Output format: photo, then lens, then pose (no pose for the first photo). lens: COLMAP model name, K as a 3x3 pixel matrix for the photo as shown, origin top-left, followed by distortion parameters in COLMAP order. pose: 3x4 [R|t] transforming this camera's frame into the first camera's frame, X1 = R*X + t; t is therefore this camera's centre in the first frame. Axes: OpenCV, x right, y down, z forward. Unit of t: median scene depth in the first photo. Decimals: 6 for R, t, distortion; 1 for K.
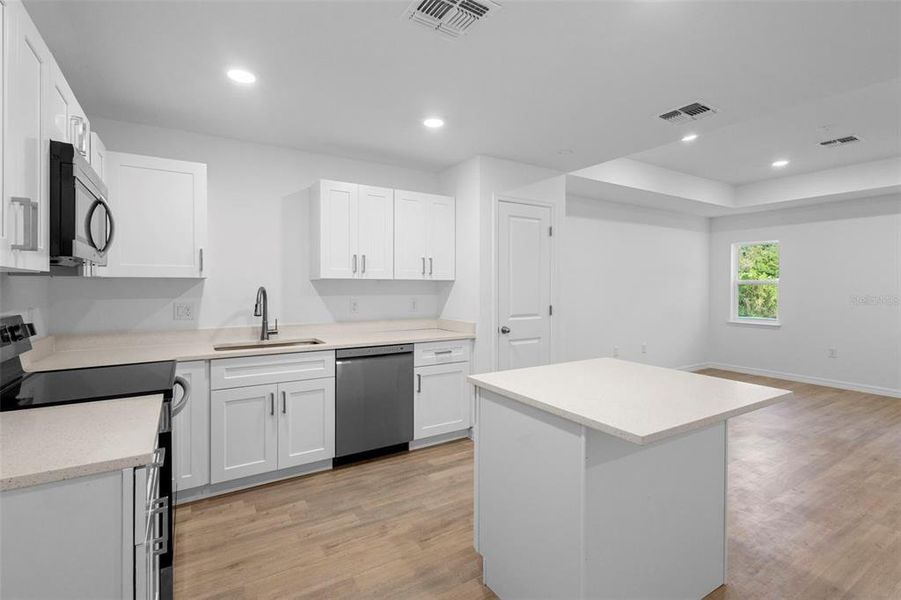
lens RADIAL K [[422.2, 0, 466.7], [0, 422.2, 287.7], [0, 0, 1]] dist [0.007697, 0.000659]
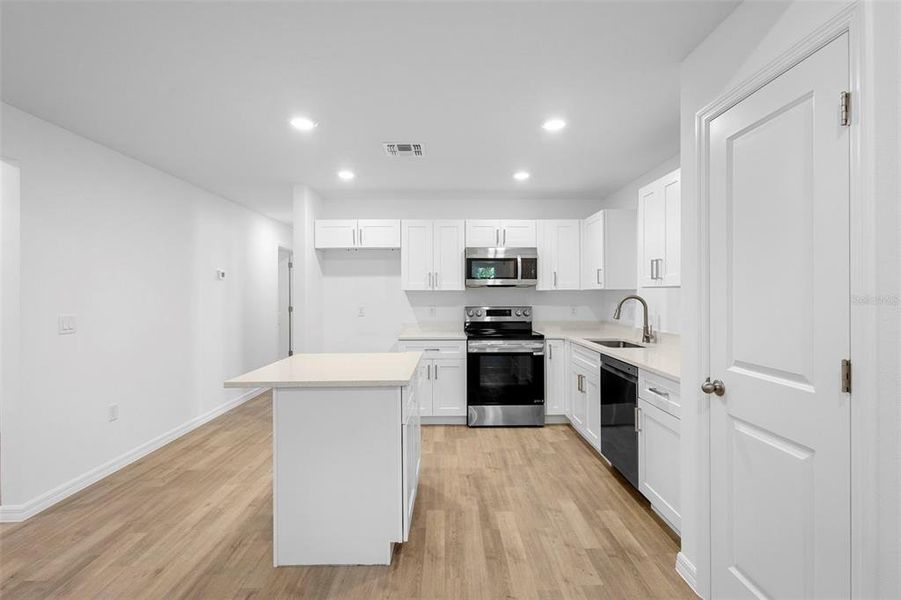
lens RADIAL K [[422.2, 0, 443.6], [0, 422.2, 291.7], [0, 0, 1]] dist [0.007697, 0.000659]
pose [[-0.558567, -0.005476, -0.829441, 0.777269], [-0.001957, 0.999984, -0.005284, -0.004753], [0.829457, -0.001329, -0.558569, 1.204260]]
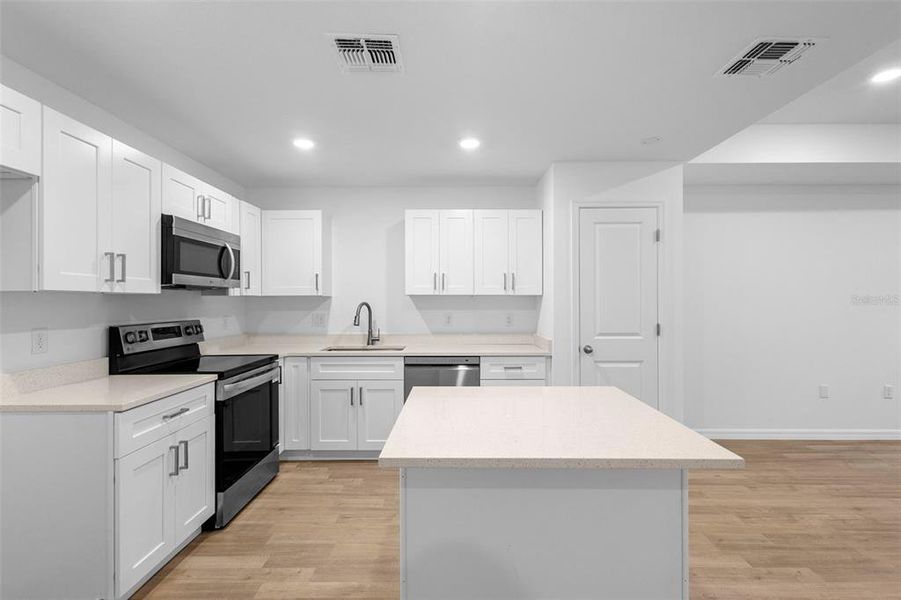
lens RADIAL K [[422.2, 0, 457.2], [0, 422.2, 297.6], [0, 0, 1]] dist [0.007697, 0.000659]
pose [[0.837615, -0.007214, -0.546214, 0.416483], [0.000776, 0.999928, -0.012016, -0.000216], [0.546261, 0.009641, 0.837560, 0.108070]]
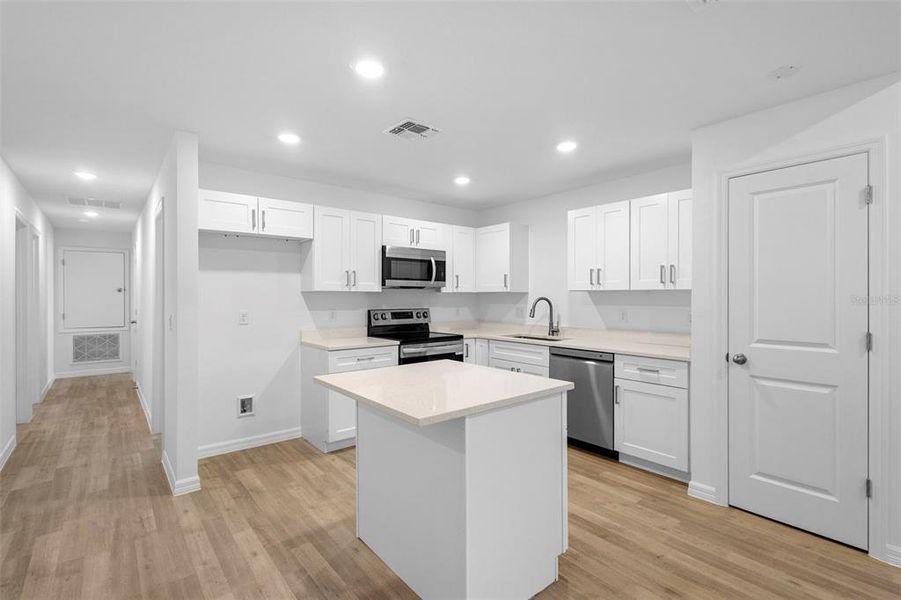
lens RADIAL K [[422.2, 0, 446.4], [0, 422.2, 296.4], [0, 0, 1]] dist [0.007697, 0.000659]
pose [[0.097078, -0.002162, -0.995274, 0.883603], [-0.004528, 0.999986, -0.002613, 0.000083], [0.995266, 0.004760, 0.097067, 0.533925]]
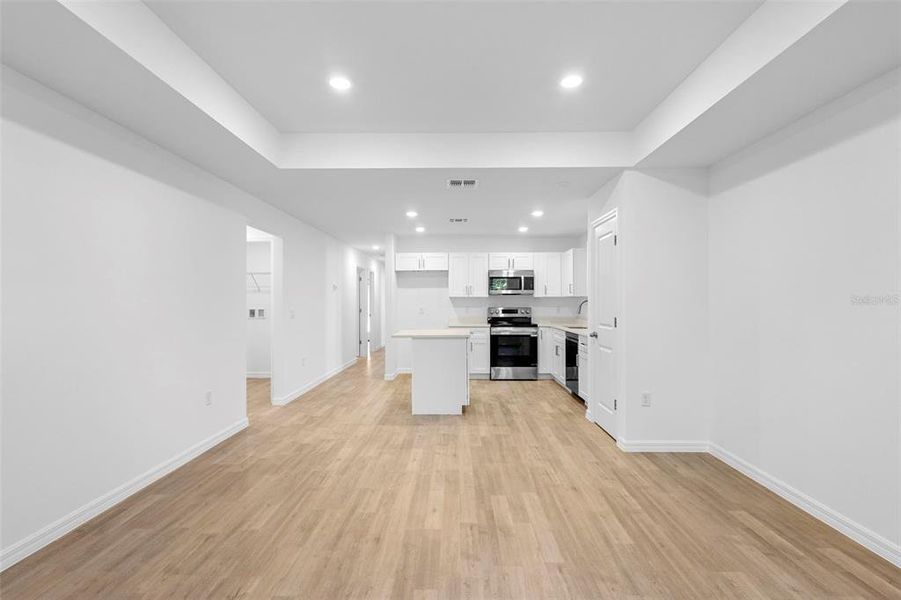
lens RADIAL K [[422.2, 0, 436.2], [0, 422.2, 300.1], [0, 0, 1]] dist [0.007697, 0.000659]
pose [[-0.595922, -0.004972, -0.803027, 1.563892], [-0.003727, 0.999987, -0.003426, 0.009138], [0.803034, 0.000951, -0.595932, 1.605332]]
